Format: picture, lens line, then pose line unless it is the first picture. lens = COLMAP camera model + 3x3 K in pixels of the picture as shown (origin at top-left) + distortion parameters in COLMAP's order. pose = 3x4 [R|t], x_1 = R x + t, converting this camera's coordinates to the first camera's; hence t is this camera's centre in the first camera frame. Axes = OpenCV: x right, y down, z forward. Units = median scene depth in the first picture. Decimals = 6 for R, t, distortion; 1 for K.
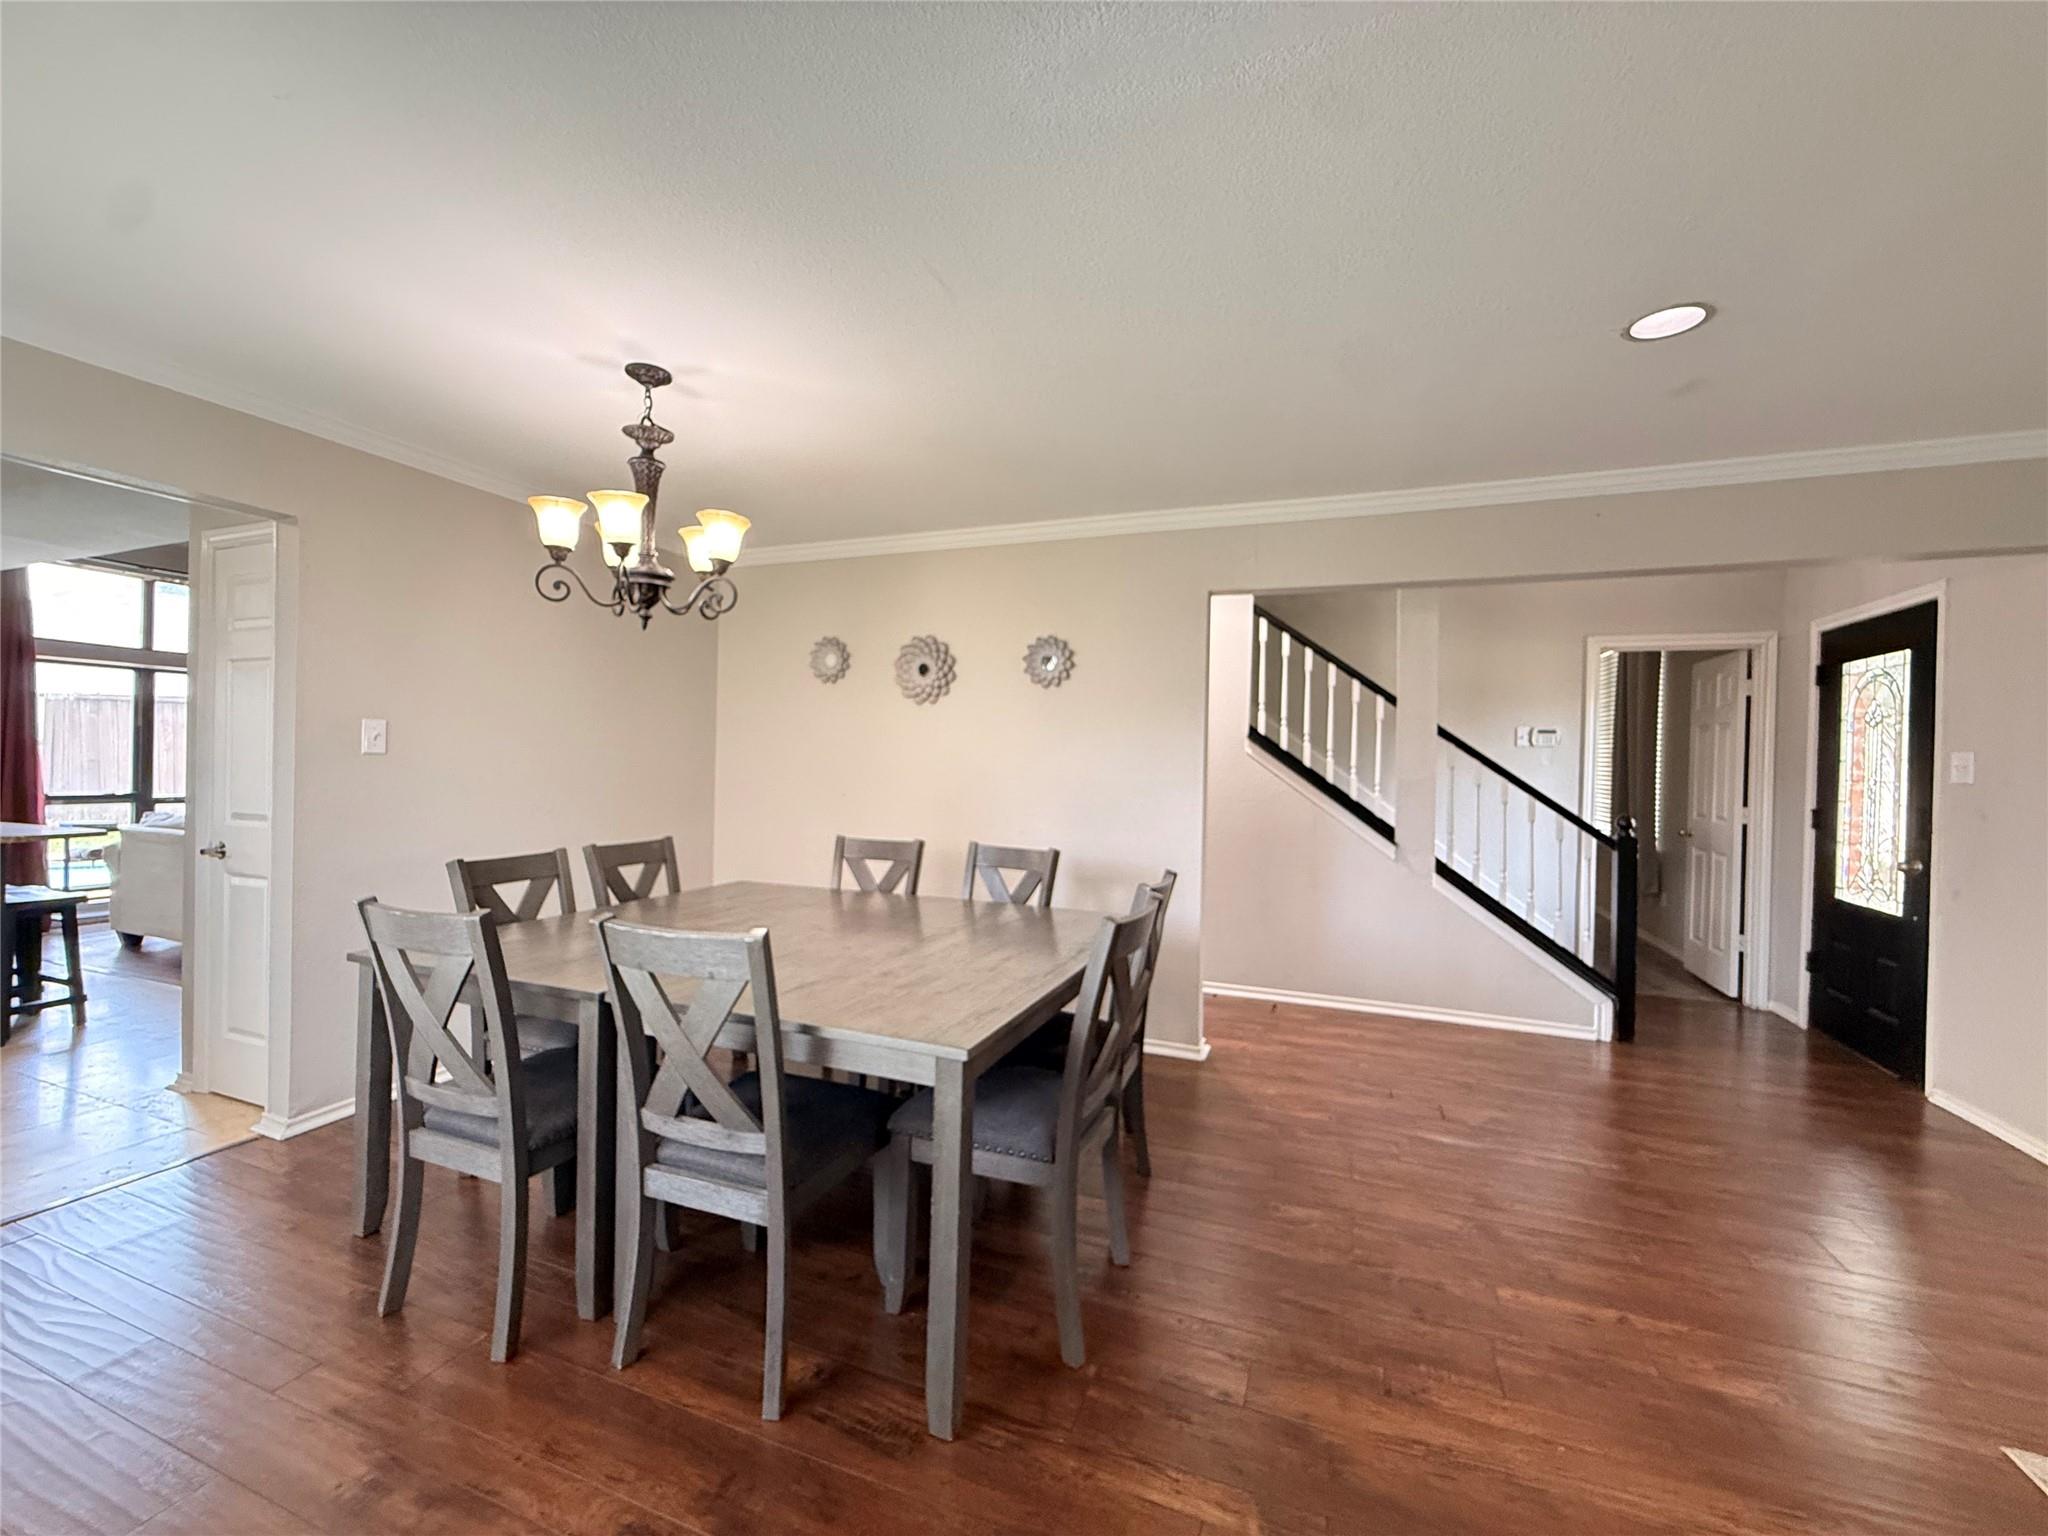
lens RADIAL K [[820.7, 0, 1024.0], [0, 820.7, 768.0], [0, 0, 1]] dist [0.000486, 0.000088]
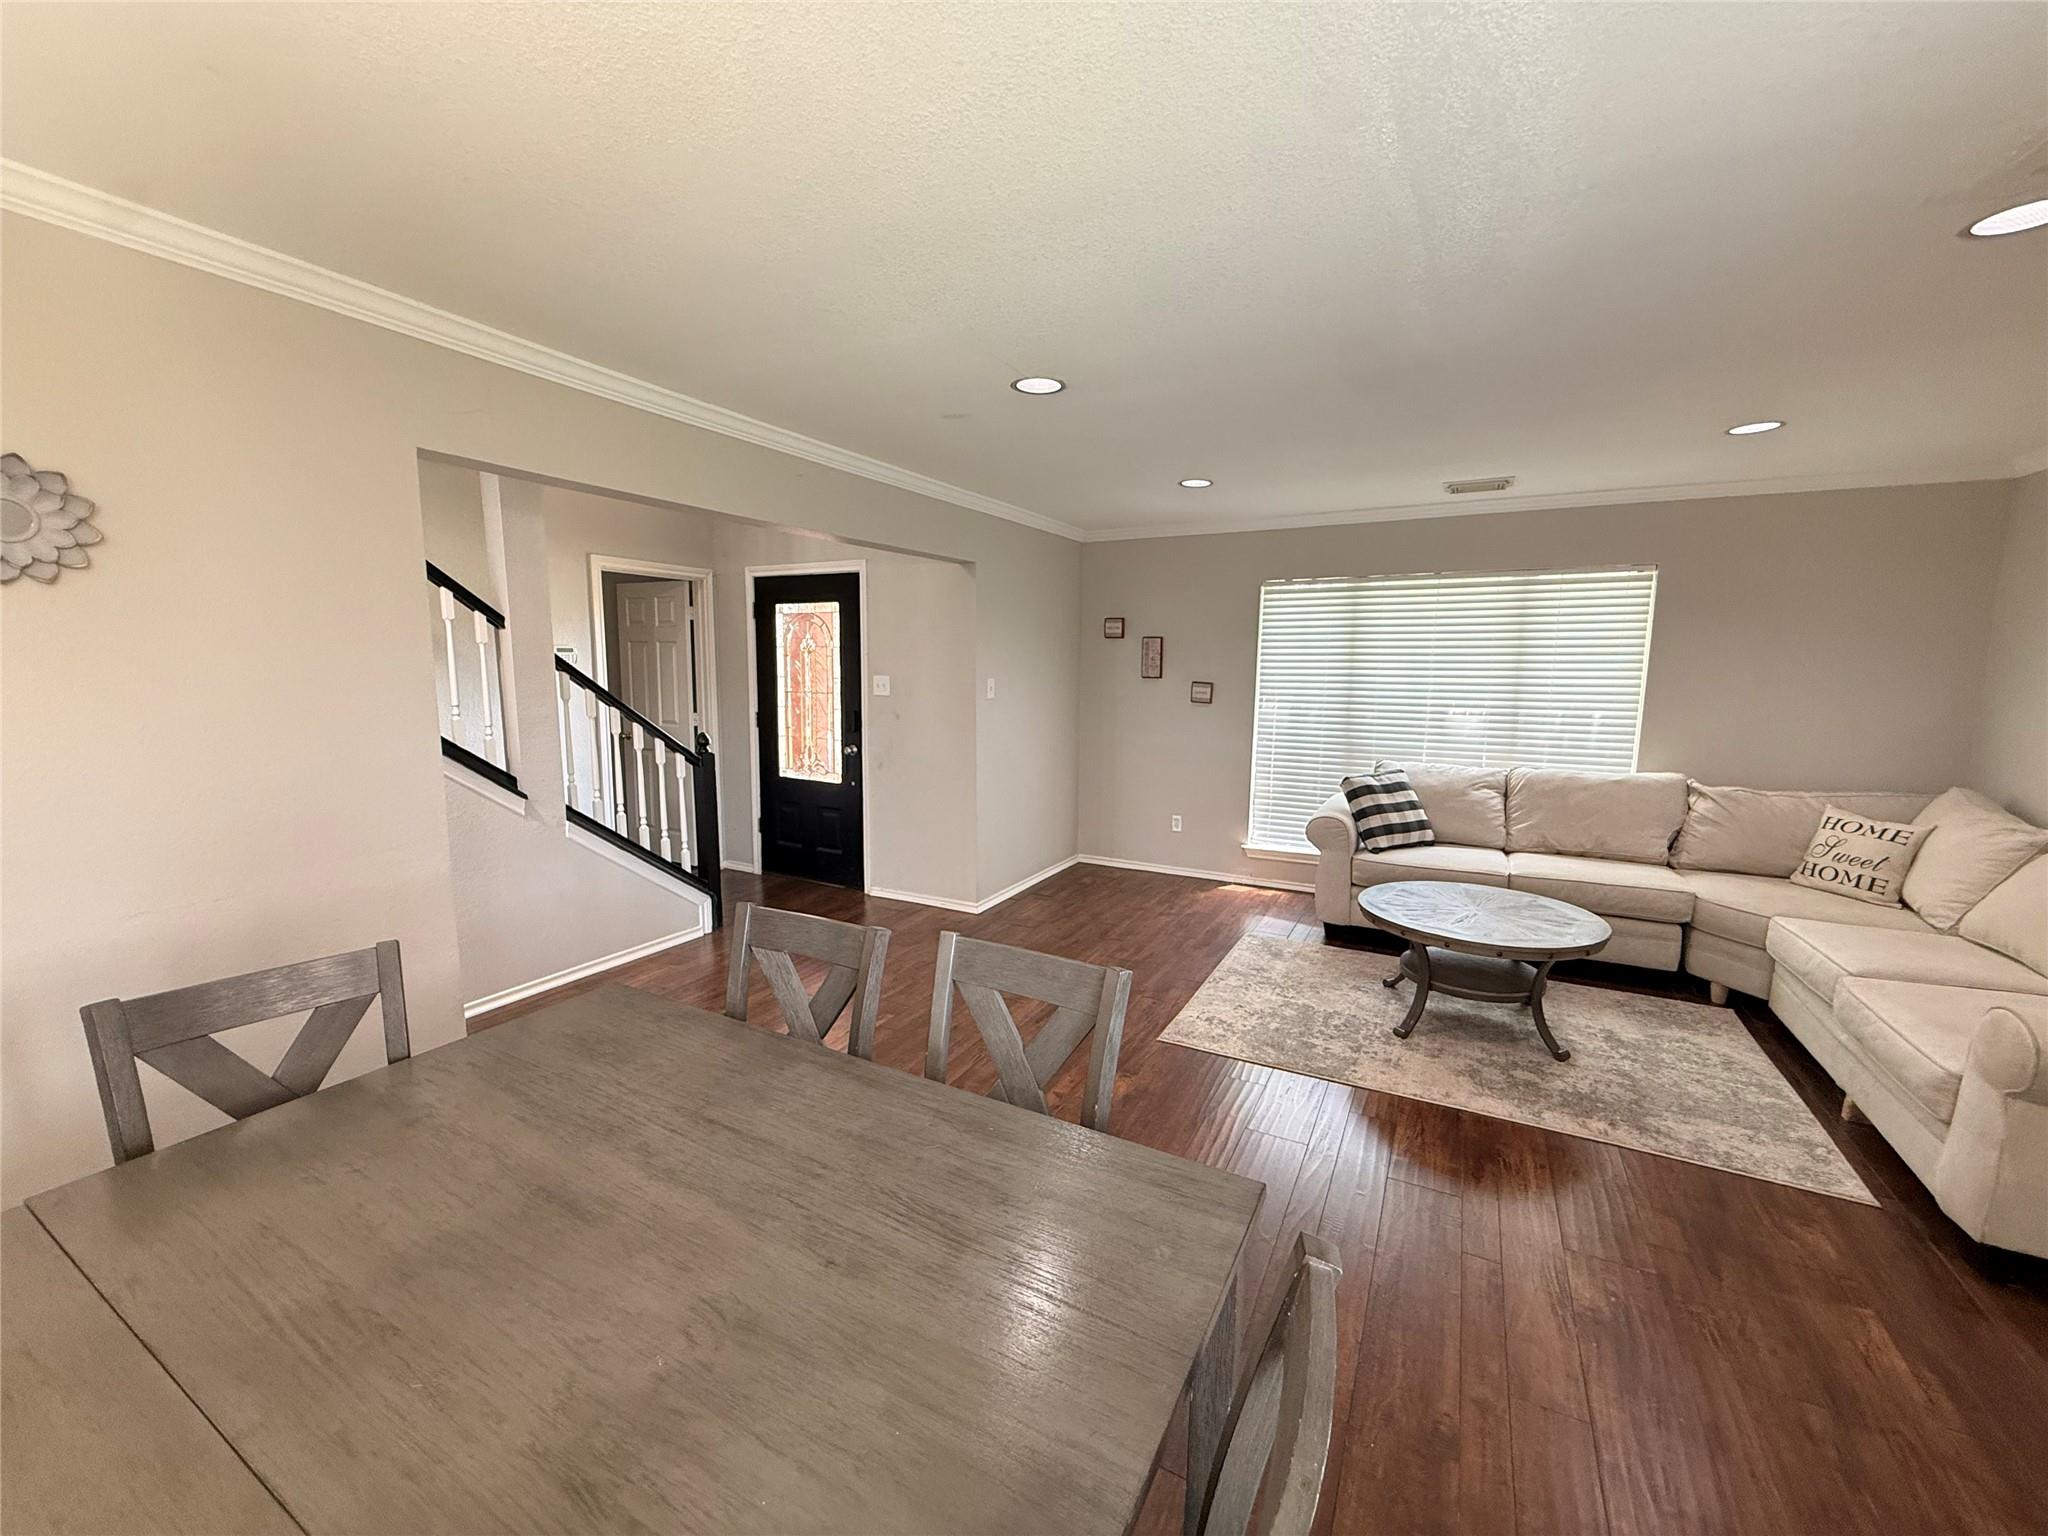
lens RADIAL K [[797.8, 0, 1024.0], [0, 797.8, 768.0], [0, 0, 1]] dist [0.000083, 0.000012]
pose [[0.126879, -0.145278, 0.981222, -0.277399], [-0.003017, 0.989155, 0.146843, -0.055022], [-0.991914, -0.021592, 0.125065, 0.425857]]
